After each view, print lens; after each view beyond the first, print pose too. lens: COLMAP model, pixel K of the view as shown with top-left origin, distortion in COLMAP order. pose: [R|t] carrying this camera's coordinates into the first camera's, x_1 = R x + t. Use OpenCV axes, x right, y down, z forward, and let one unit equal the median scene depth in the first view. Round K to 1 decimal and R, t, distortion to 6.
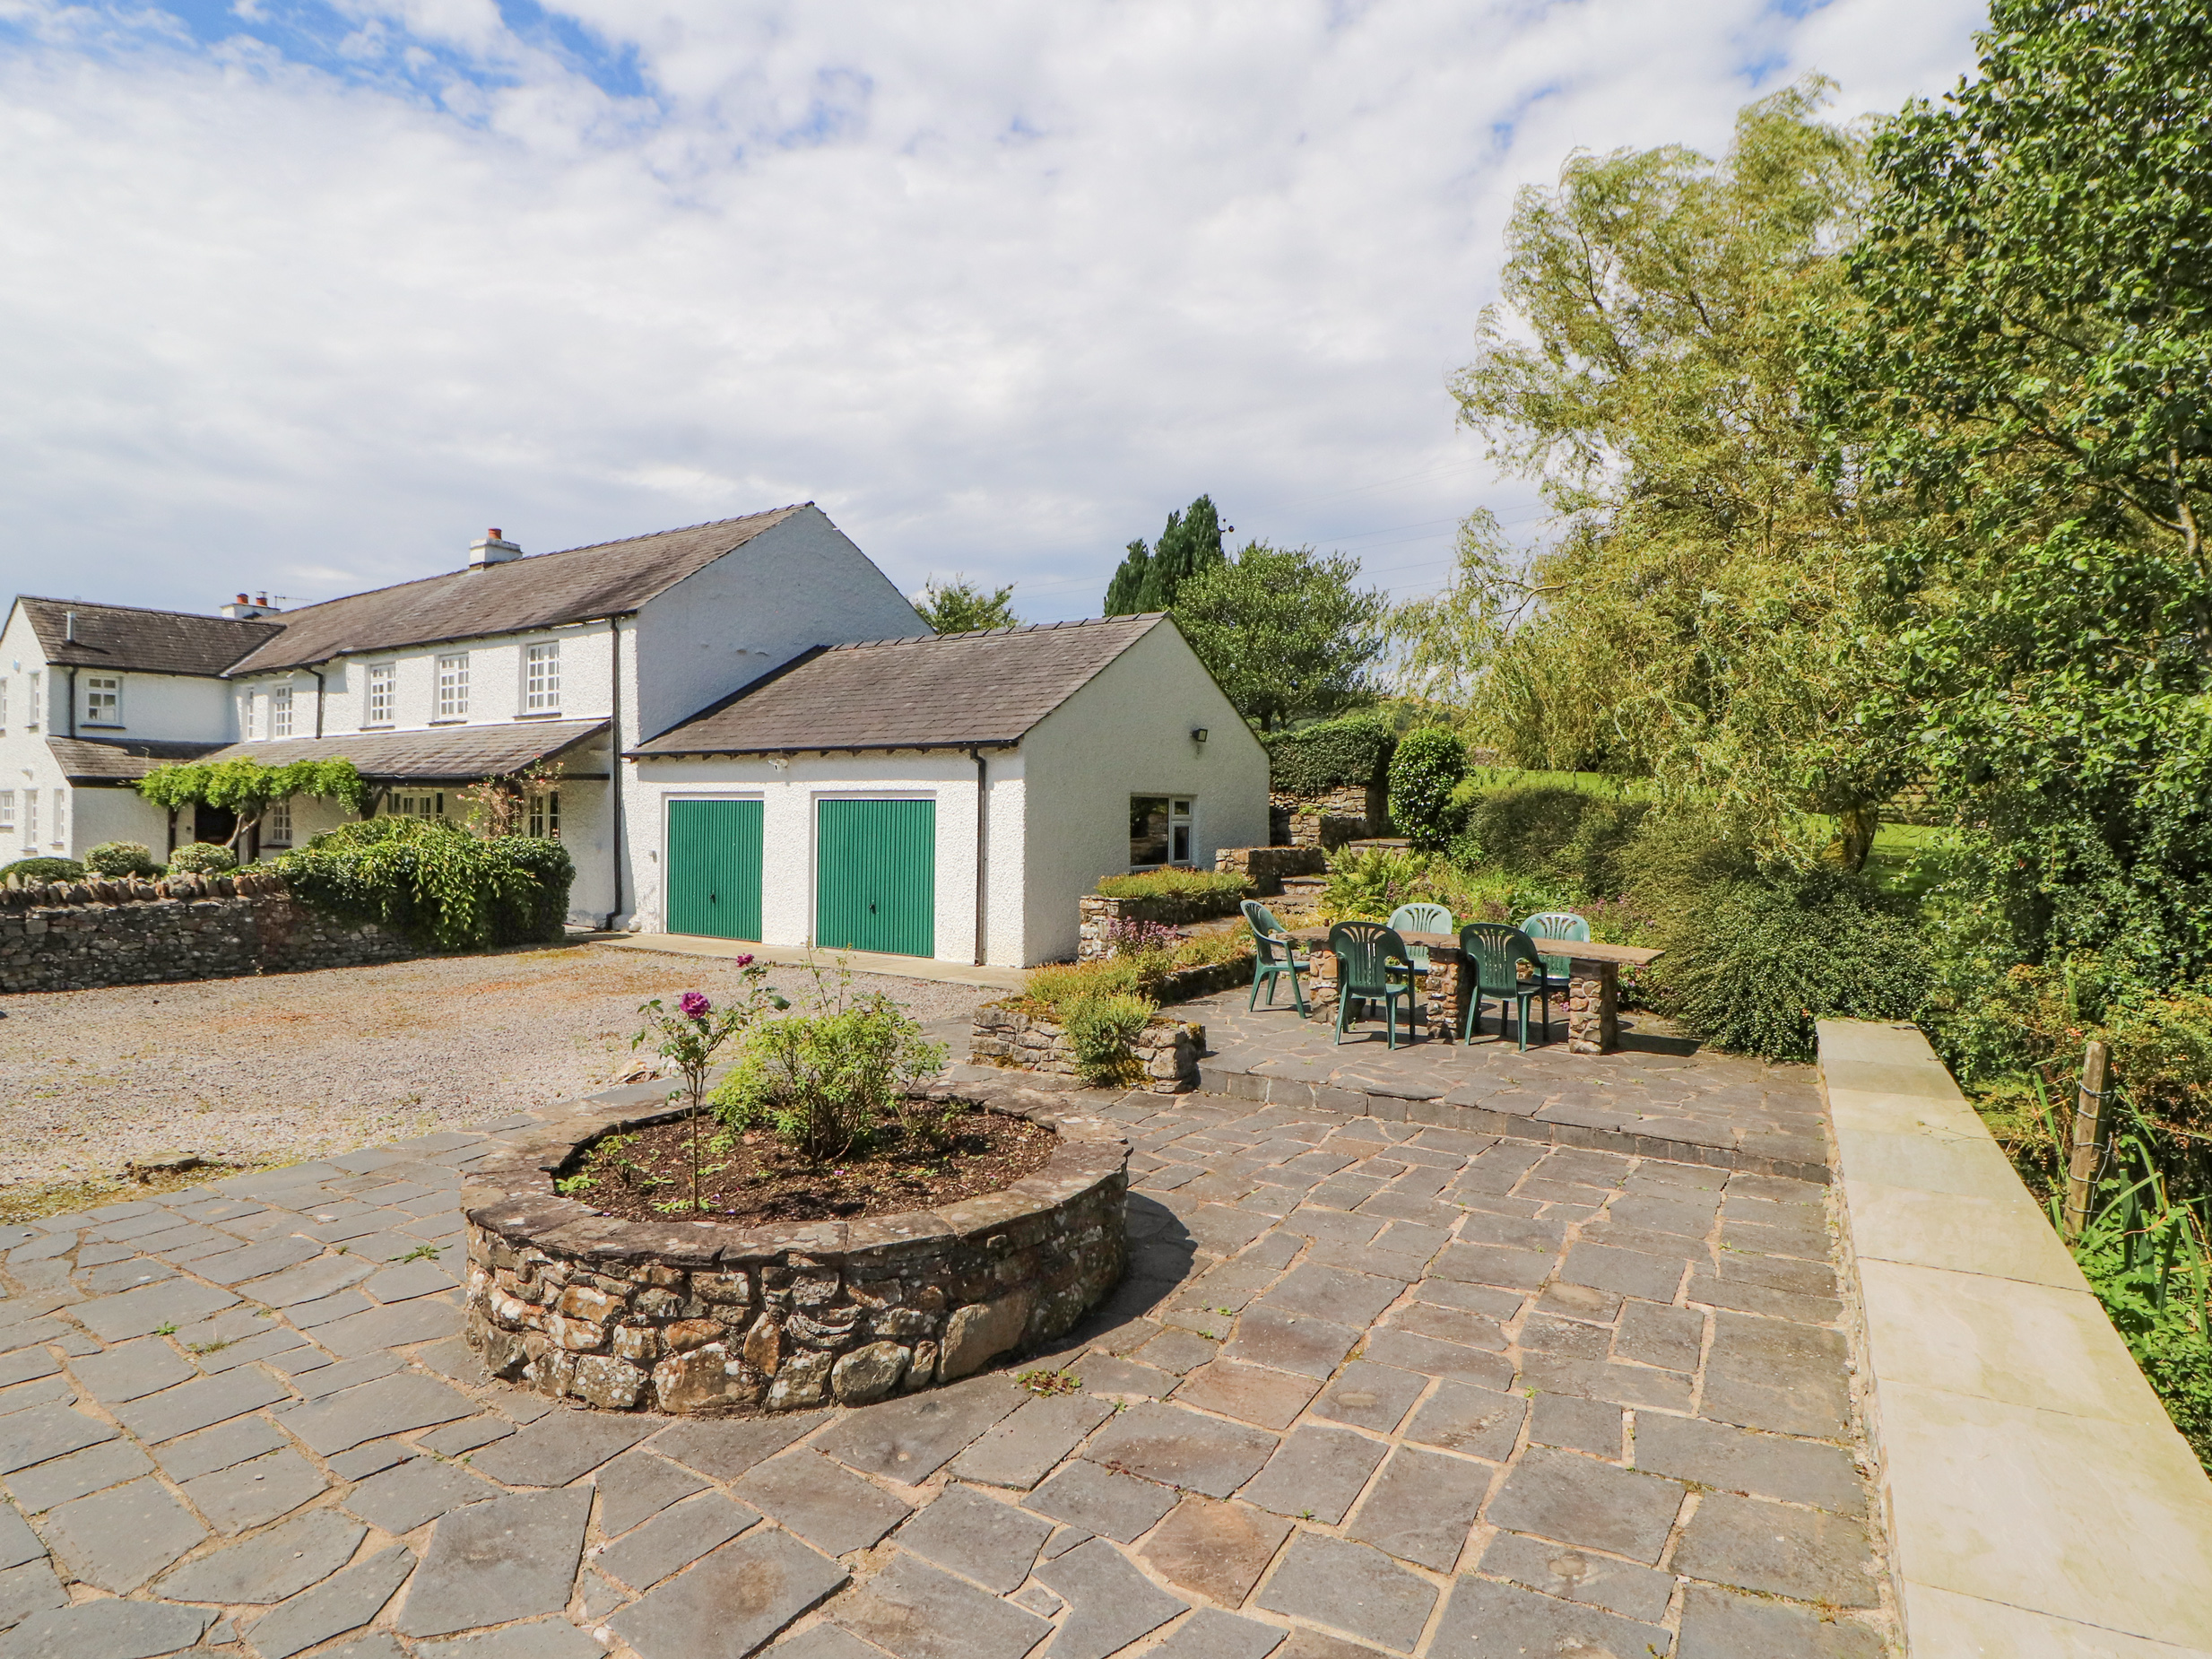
lens RADIAL K [[1166.6, 0, 1110.4], [0, 1166.6, 823.7], [0, 0, 1]] dist [0.002026, -0.017504]
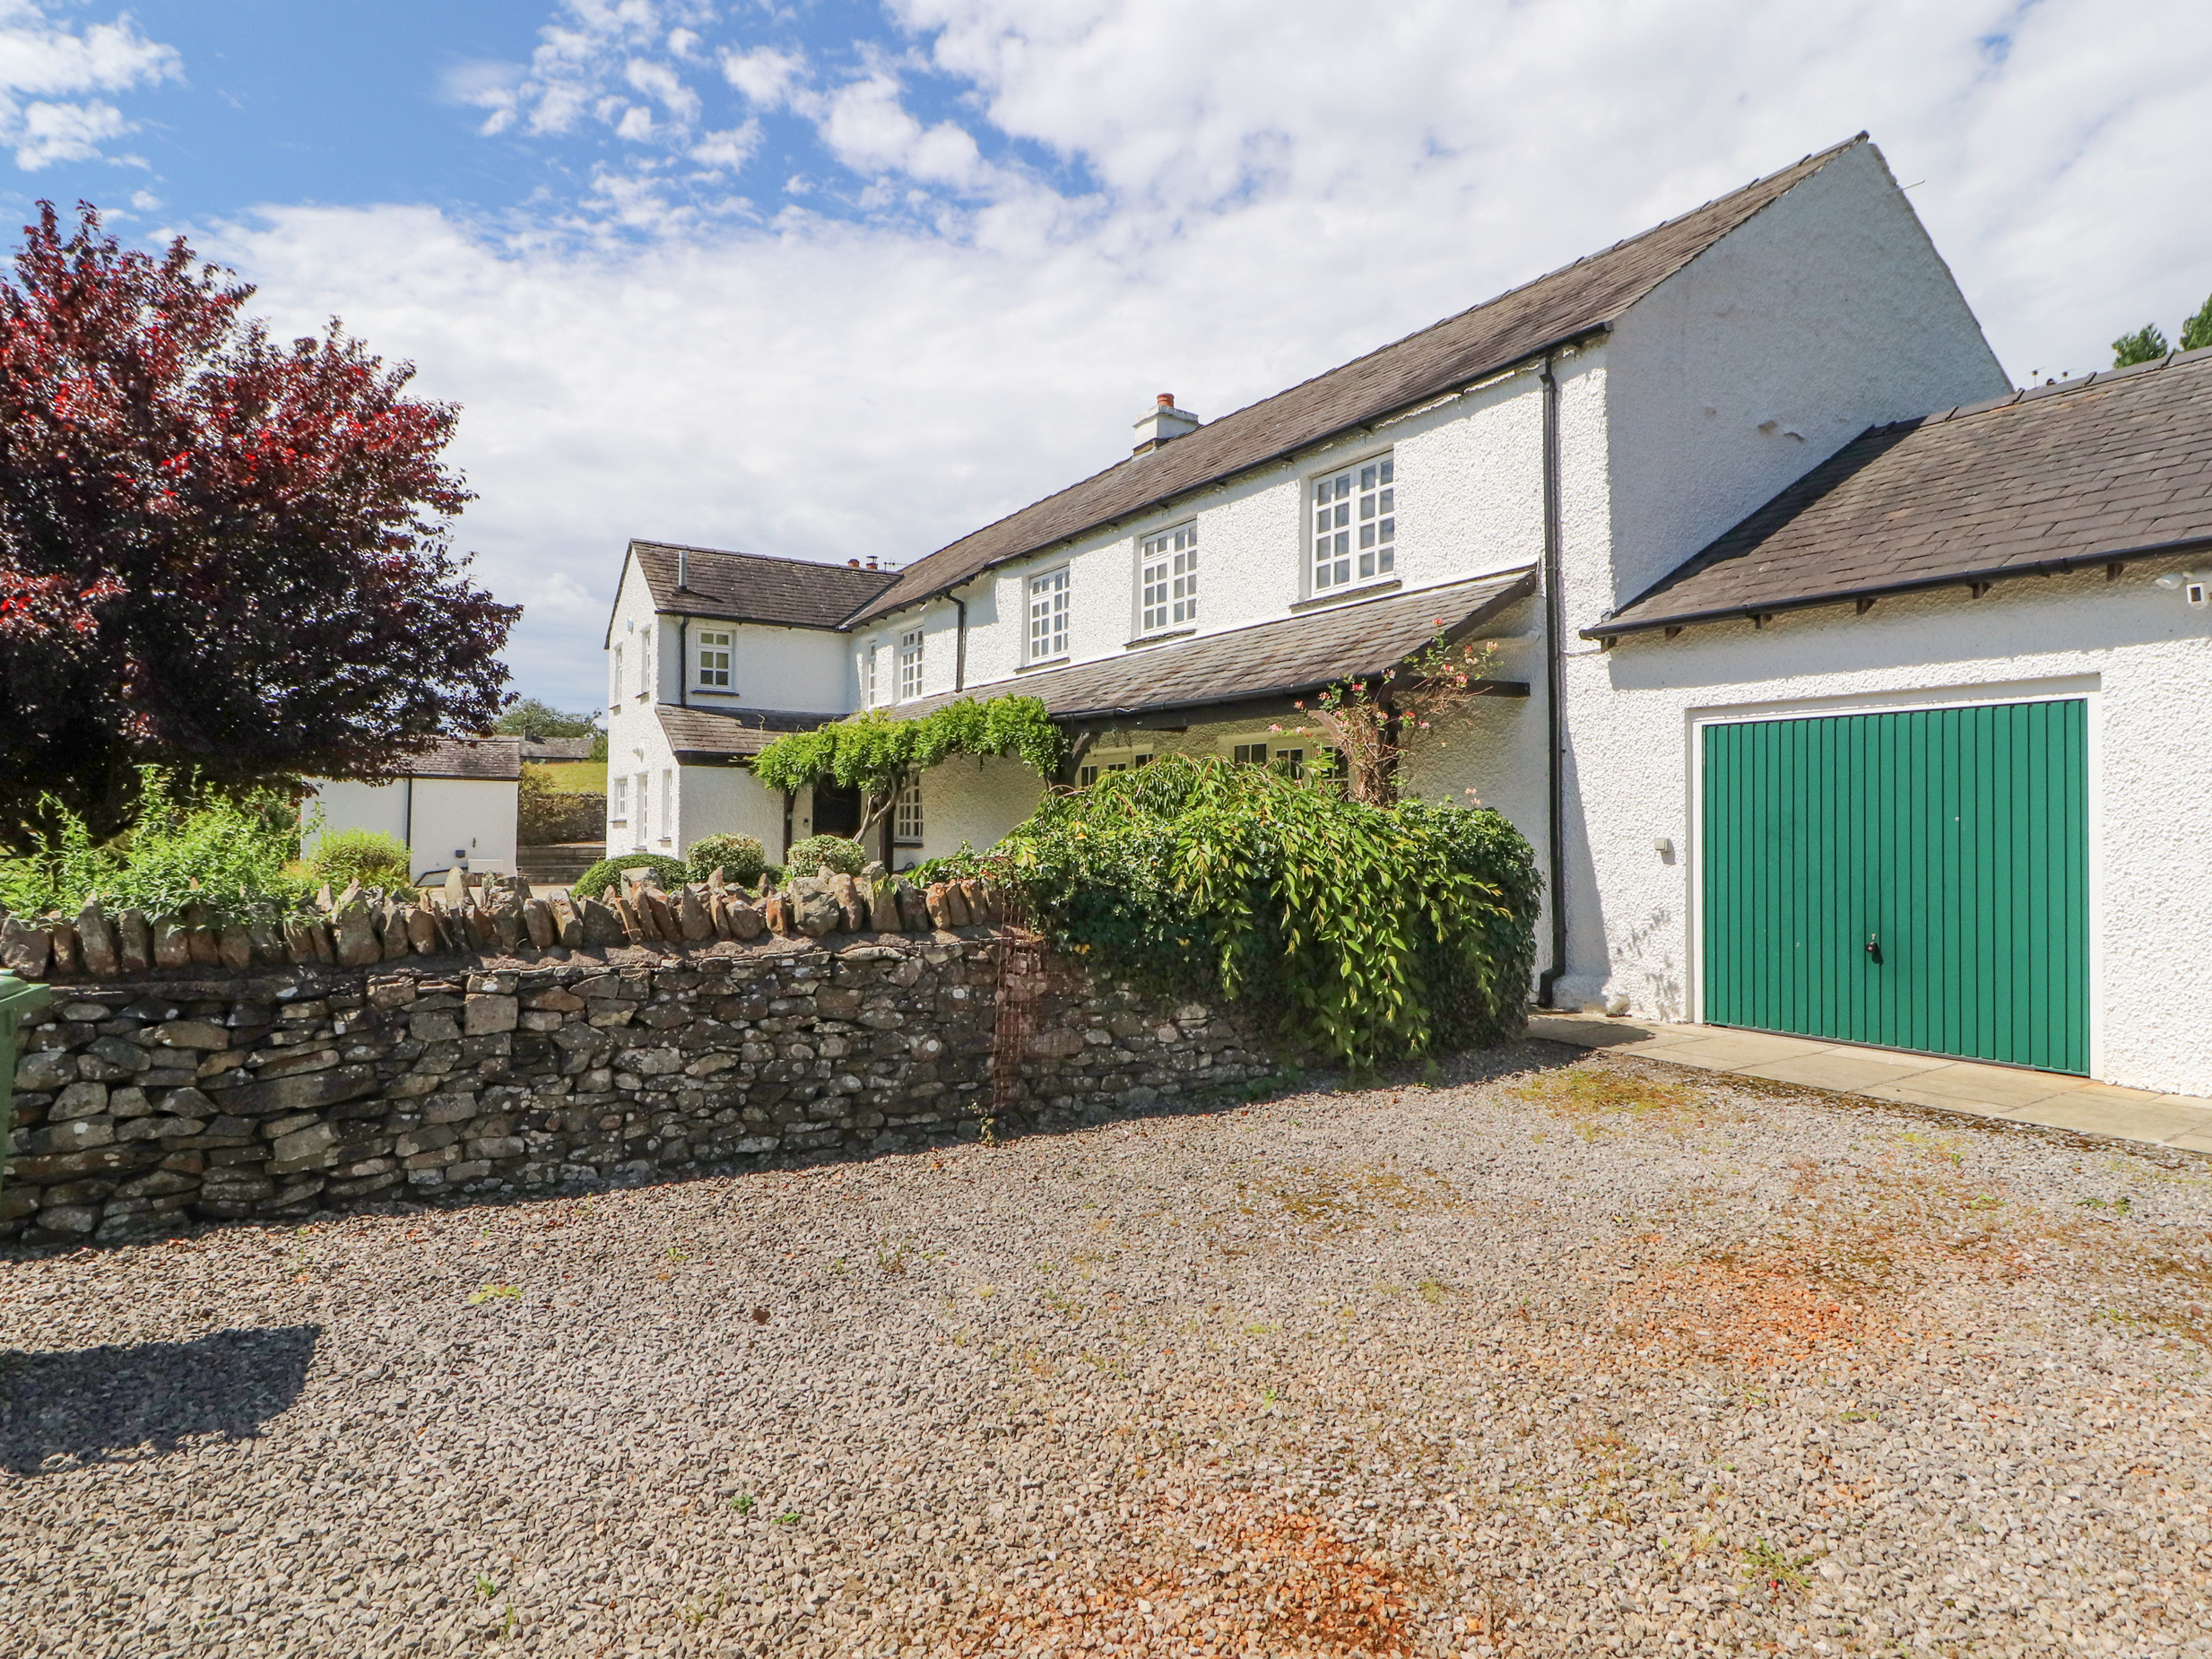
lens RADIAL K [[1166.6, 0, 1110.4], [0, 1166.6, 823.7], [0, 0, 1]] dist [0.002026, -0.017504]
pose [[0.918303, -0.007176, -0.395814, -0.401134], [0.001246, 0.999883, -0.015235, 0.023269], [0.395877, 0.013497, 0.918204, 0.489213]]
